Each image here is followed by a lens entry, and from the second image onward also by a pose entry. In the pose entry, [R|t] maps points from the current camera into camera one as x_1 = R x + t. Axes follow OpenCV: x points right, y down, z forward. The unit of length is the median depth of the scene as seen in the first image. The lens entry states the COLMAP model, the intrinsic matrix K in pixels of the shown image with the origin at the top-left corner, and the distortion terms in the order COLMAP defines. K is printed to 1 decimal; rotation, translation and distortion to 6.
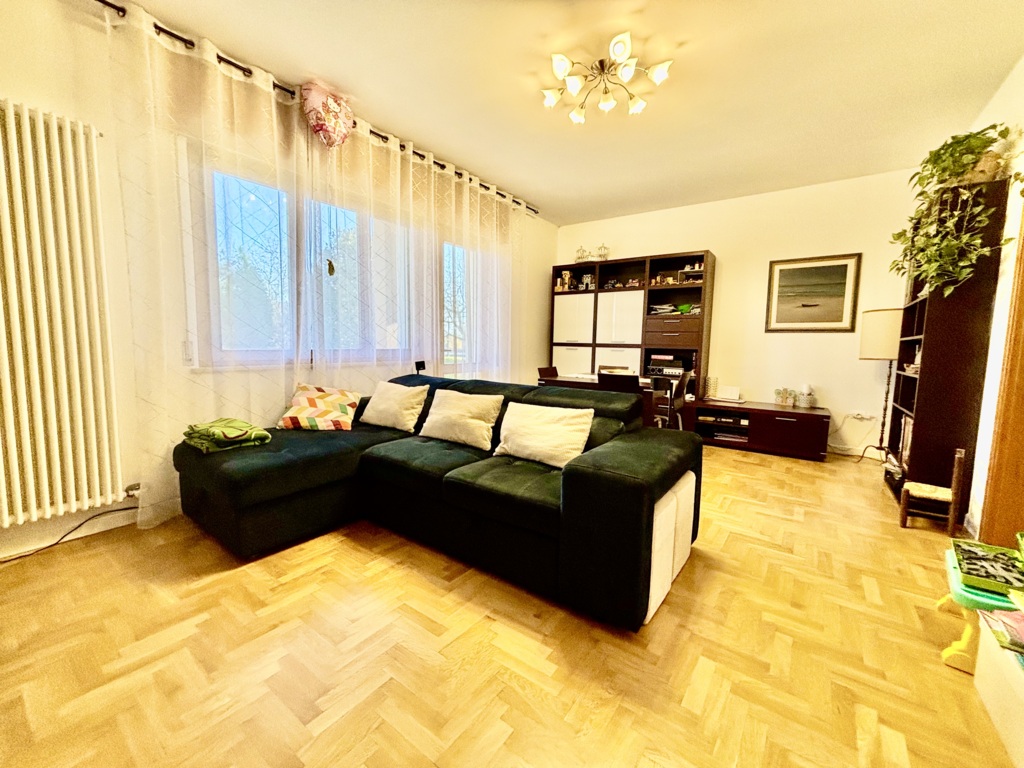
lens RADIAL K [[410.4, 0, 507.3], [0, 410.4, 379.8], [0, 0, 1]] dist [0.000831, 0.000285]
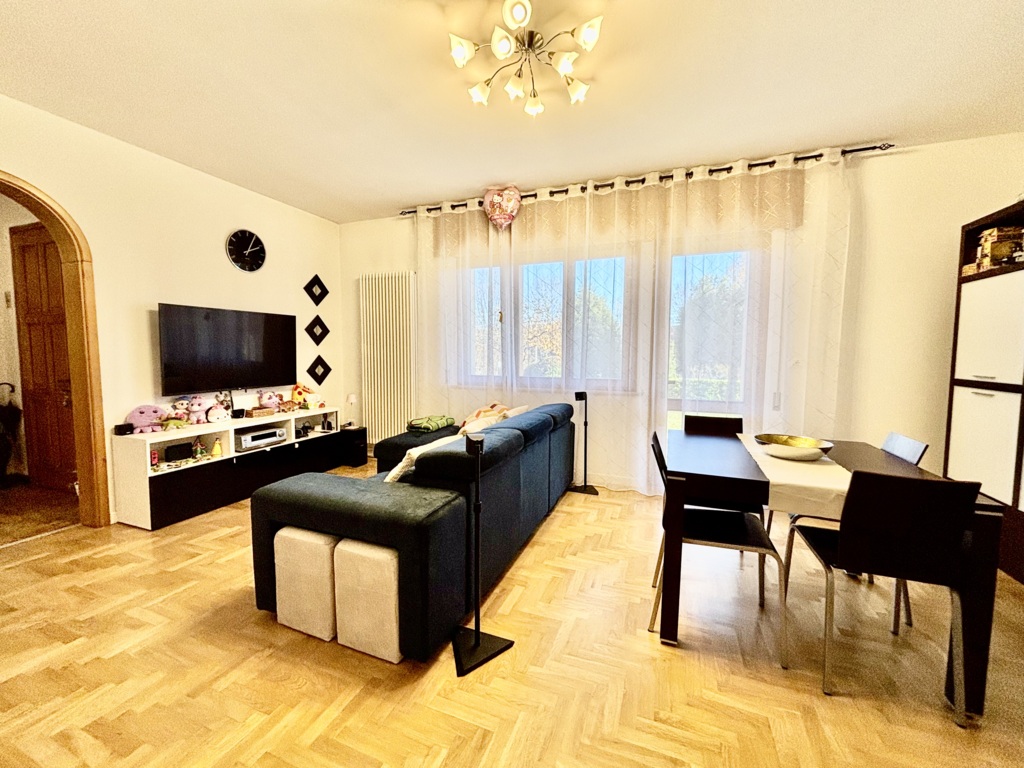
lens RADIAL K [[410.4, 0, 507.3], [0, 410.4, 379.8], [0, 0, 1]] dist [0.000831, 0.000285]
pose [[0.265187, 0.043718, -0.963205, 0.458045], [-0.093284, 0.995449, 0.019499, -0.050157], [0.959674, 0.084680, 0.268058, 0.356917]]
